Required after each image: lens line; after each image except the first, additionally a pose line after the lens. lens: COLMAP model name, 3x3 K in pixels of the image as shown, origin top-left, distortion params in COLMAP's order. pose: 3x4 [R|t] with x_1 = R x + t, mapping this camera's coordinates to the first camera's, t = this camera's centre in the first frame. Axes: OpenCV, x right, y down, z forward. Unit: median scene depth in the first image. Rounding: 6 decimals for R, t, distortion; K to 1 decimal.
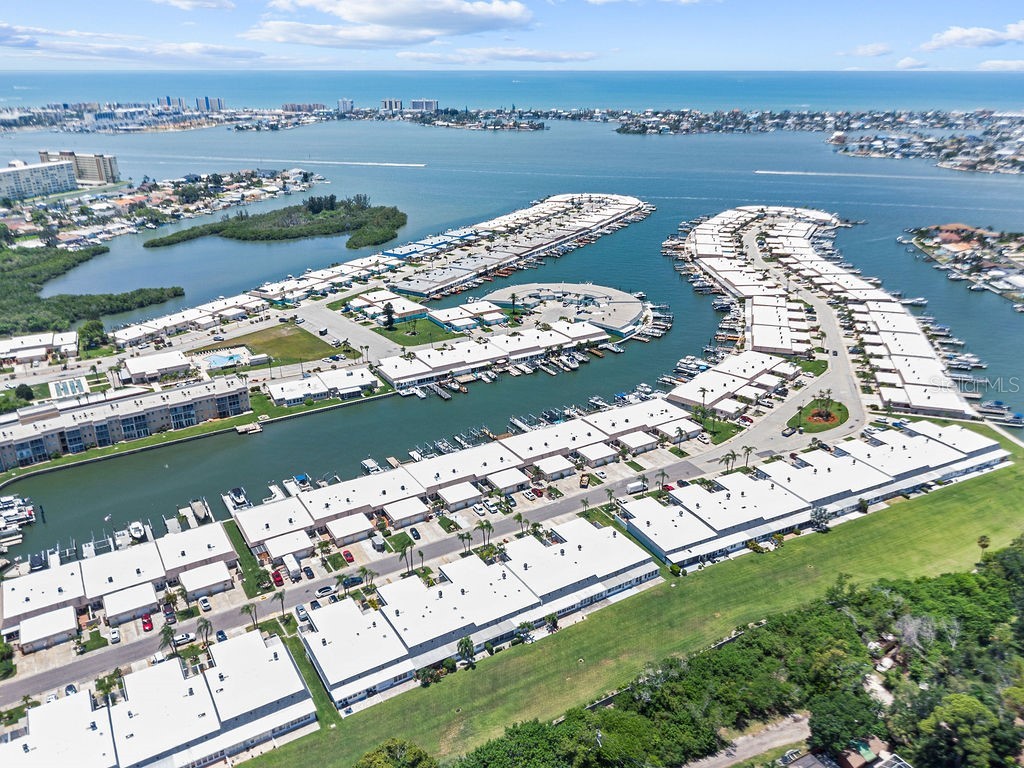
lens RADIAL K [[776.6, 0, 512.0], [0, 776.6, 384.0], [0, 0, 1]] dist [0.012946, -0.012023]
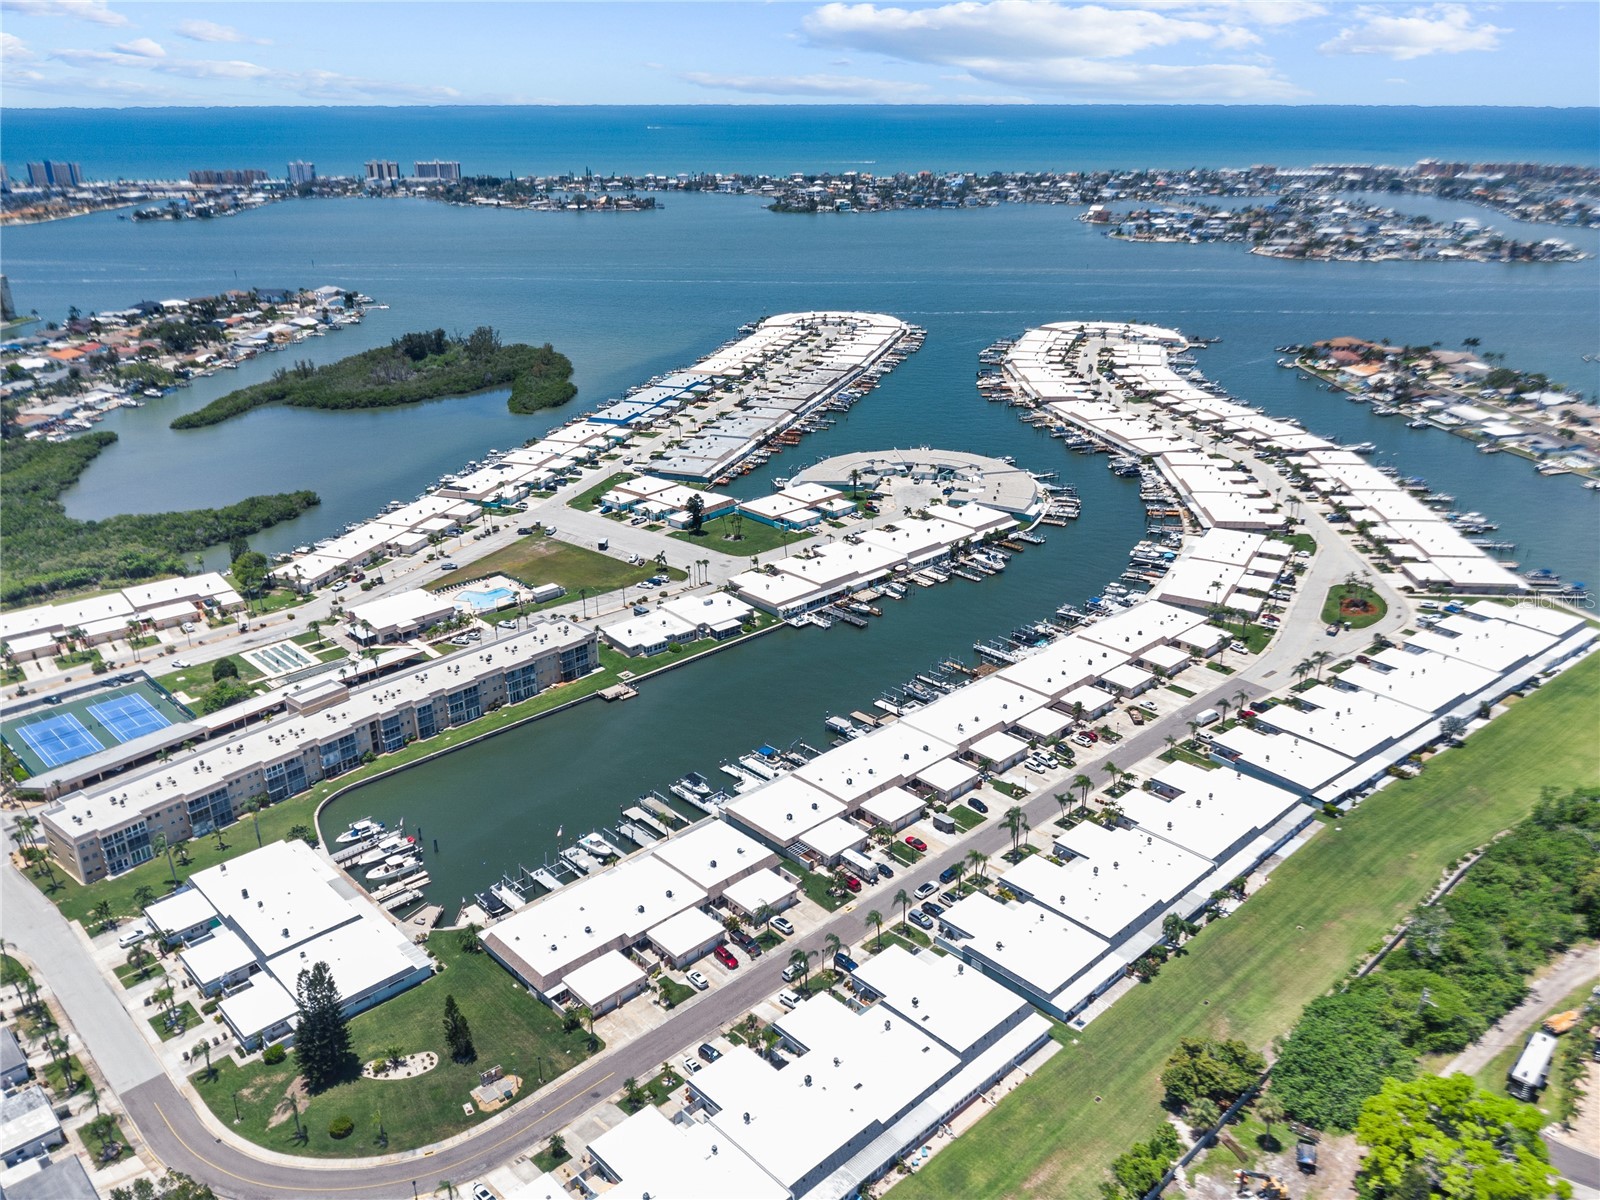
lens RADIAL K [[1213.5, 0, 800.0], [0, 1213.5, 600.0], [0, 0, 1]] dist [0.012946, -0.012023]
pose [[0.979160, -0.080904, 0.186279, -0.281224], [0.080447, 0.996708, 0.010024, -0.016369], [-0.186477, 0.005171, 0.982446, -0.064008]]
